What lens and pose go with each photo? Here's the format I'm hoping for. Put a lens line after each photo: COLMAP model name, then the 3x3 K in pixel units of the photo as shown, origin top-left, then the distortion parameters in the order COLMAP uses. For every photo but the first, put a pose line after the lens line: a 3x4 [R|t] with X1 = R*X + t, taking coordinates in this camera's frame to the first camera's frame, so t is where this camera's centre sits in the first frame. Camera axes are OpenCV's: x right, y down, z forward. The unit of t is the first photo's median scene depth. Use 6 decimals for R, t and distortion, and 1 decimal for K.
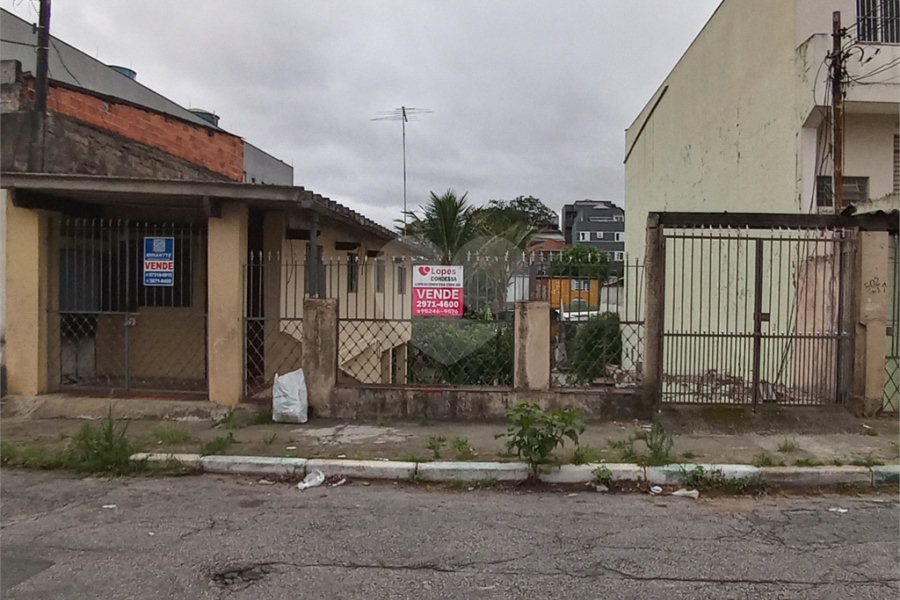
lens RADIAL K [[716.8, 0, 462.6], [0, 716.8, 302.4], [0, 0, 1]] dist [-0.102601, 0.008210]
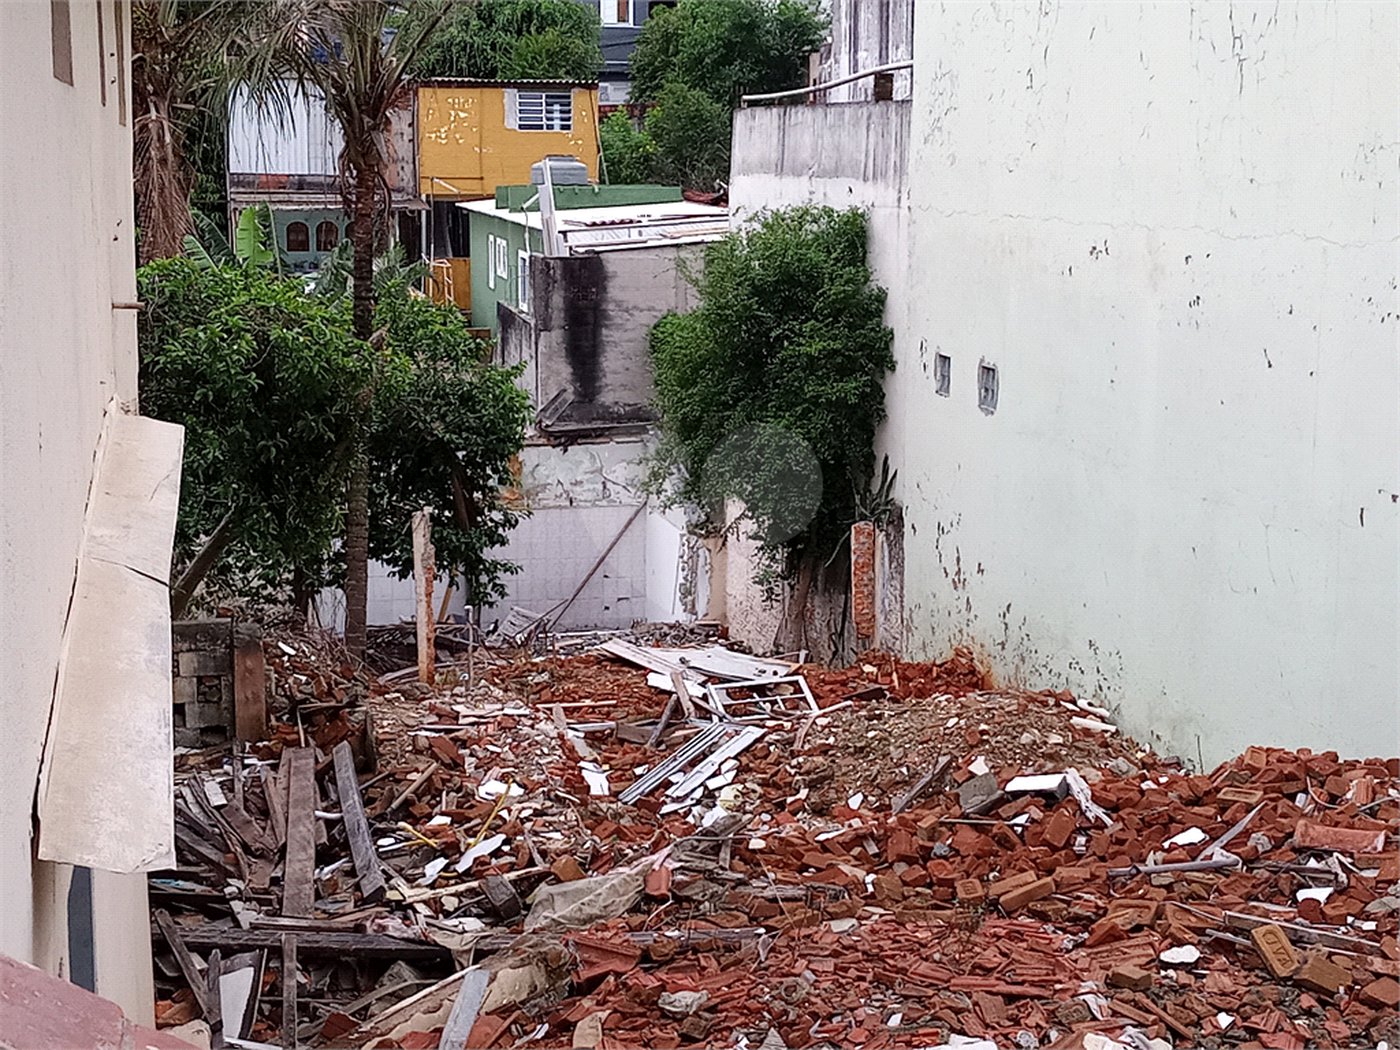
lens RADIAL K [[2283.6, 0, 700.0], [0, 2283.6, 525.0], [0, 0, 1]] dist [0.113362, -0.184098]
pose [[0.957554, -0.058204, 0.282316, -0.283524], [0.015420, 0.988343, 0.151460, 0.004899], [-0.287840, -0.140678, 0.947290, 1.048966]]
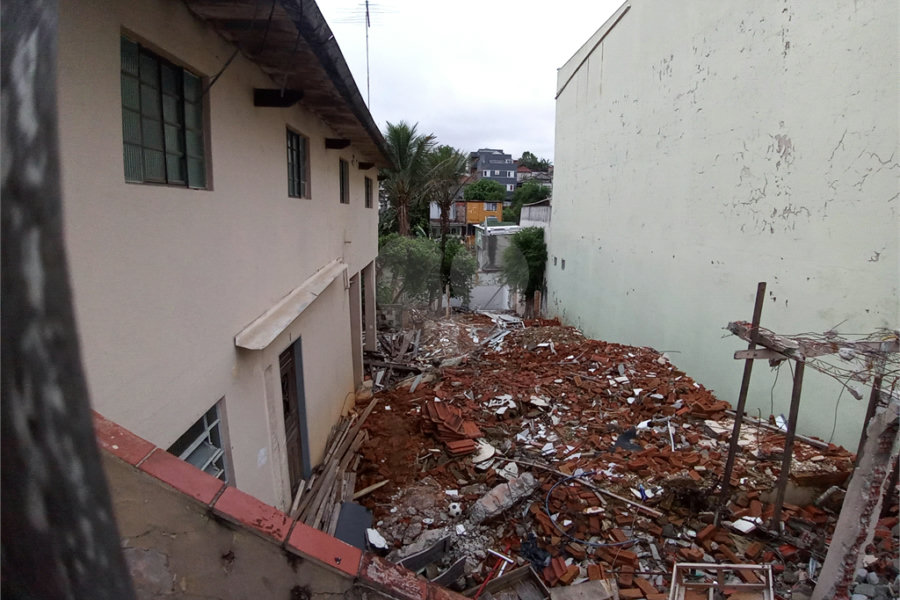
lens RADIAL K [[452.5, 0, 457.6], [0, 452.5, 301.4], [0, 0, 1]] dist [-0.097222, 0.001242]
pose [[0.991385, -0.021854, 0.129147, -0.124920], [-0.001428, 0.984121, 0.177493, 0.009193], [-0.130975, -0.176148, 0.975611, 1.034966]]
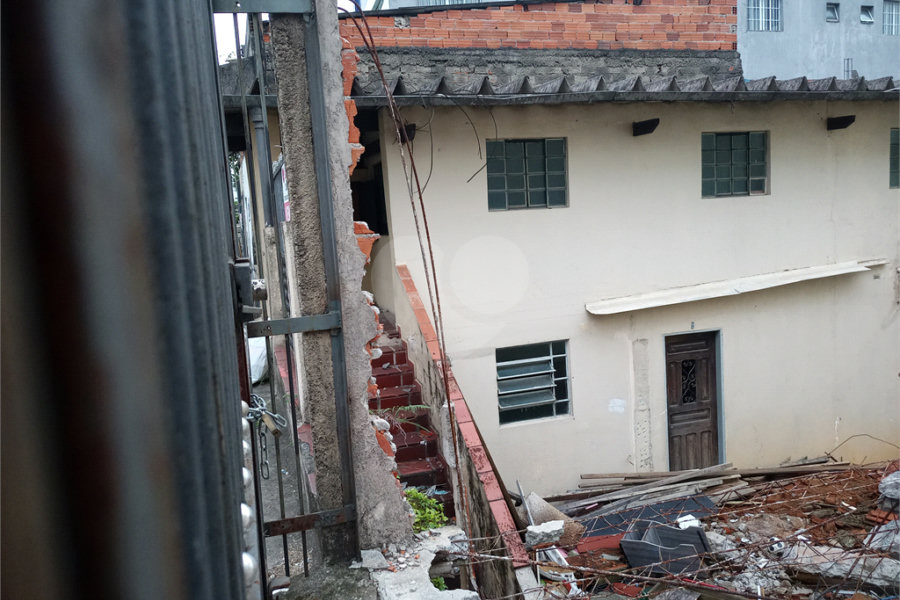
lens RADIAL K [[665.8, 0, 449.2], [0, 665.8, 296.0], [0, 0, 1]] dist [0.116179, -0.132982]
pose [[0.363293, 0.068269, -0.929170, 0.535143], [0.045943, 0.994786, 0.091053, 0.012354], [0.930542, -0.075768, 0.358262, 0.950891]]
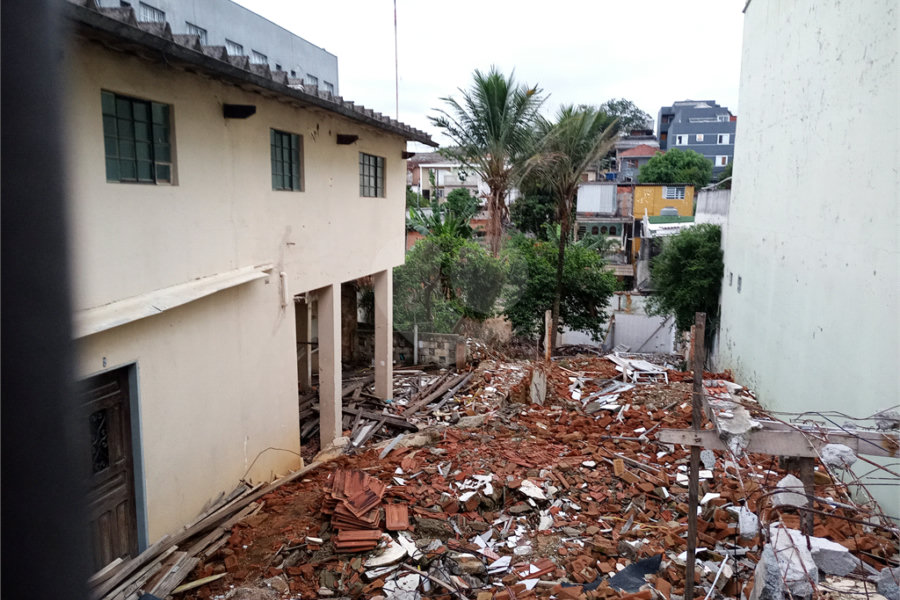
lens RADIAL K [[665.8, 0, 449.2], [0, 665.8, 296.0], [0, 0, 1]] dist [0.116179, -0.132982]
pose [[0.987577, 0.017864, -0.156120, 0.198573], [0.001182, 0.992644, 0.121063, 0.009544], [0.157134, -0.119743, 0.980291, 1.011373]]
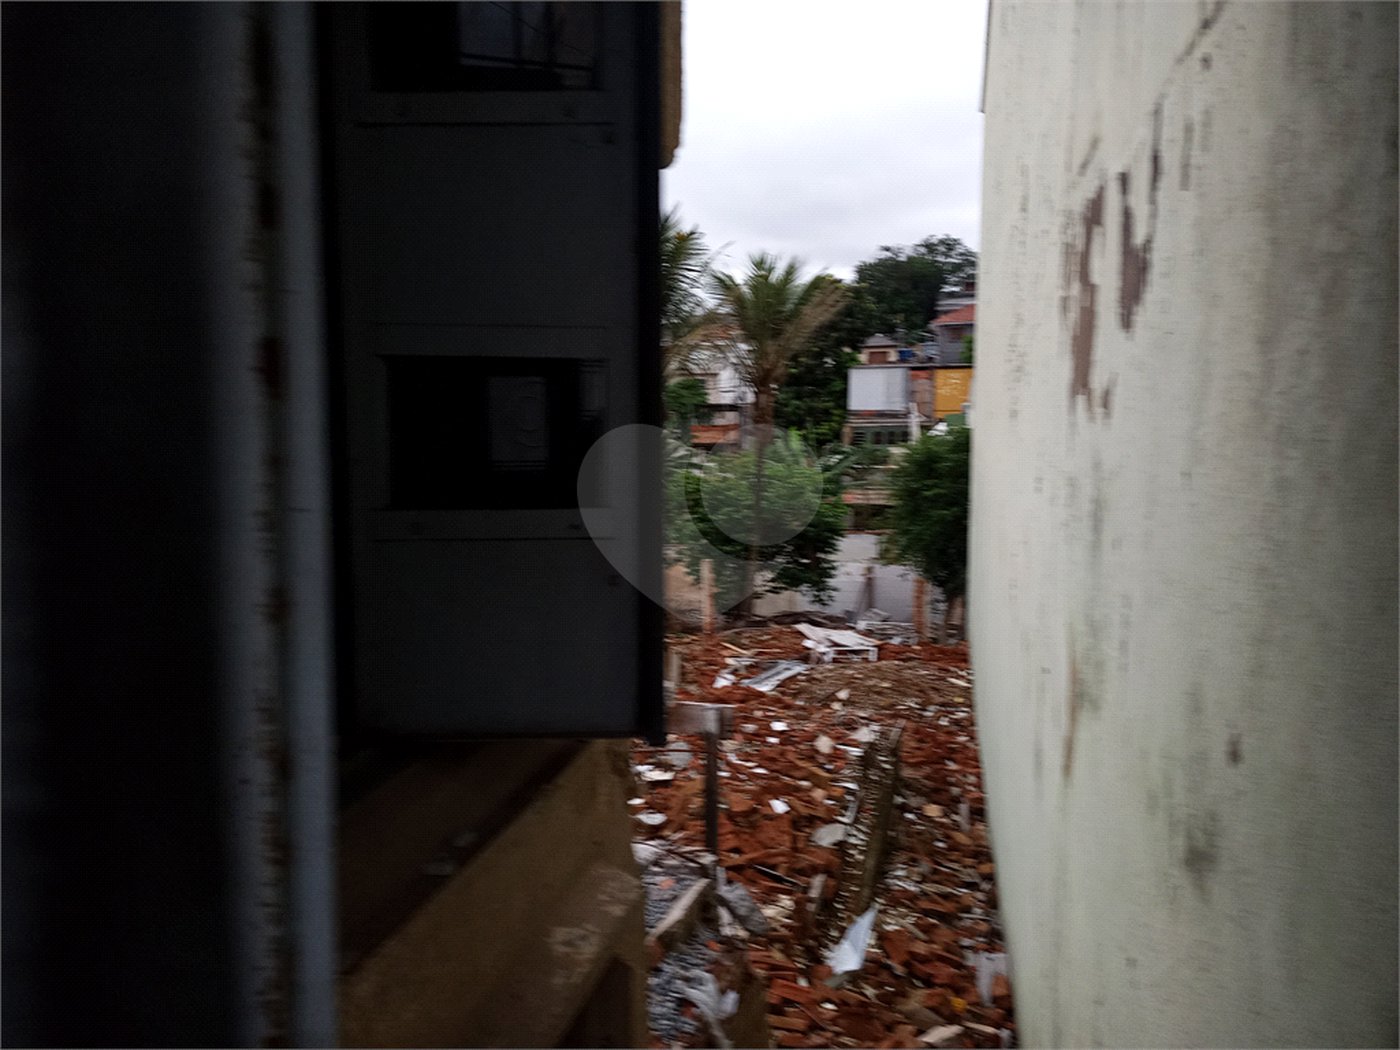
lens RADIAL K [[1032.2, 0, 700.0], [0, 1032.2, 525.0], [0, 0, 1]] dist [0.062180, 0.001332]
pose [[0.983147, -0.006750, -0.182690, 0.677737], [0.025878, 0.994394, 0.102523, 0.014356], [0.180974, -0.105522, 0.977811, 0.979685]]
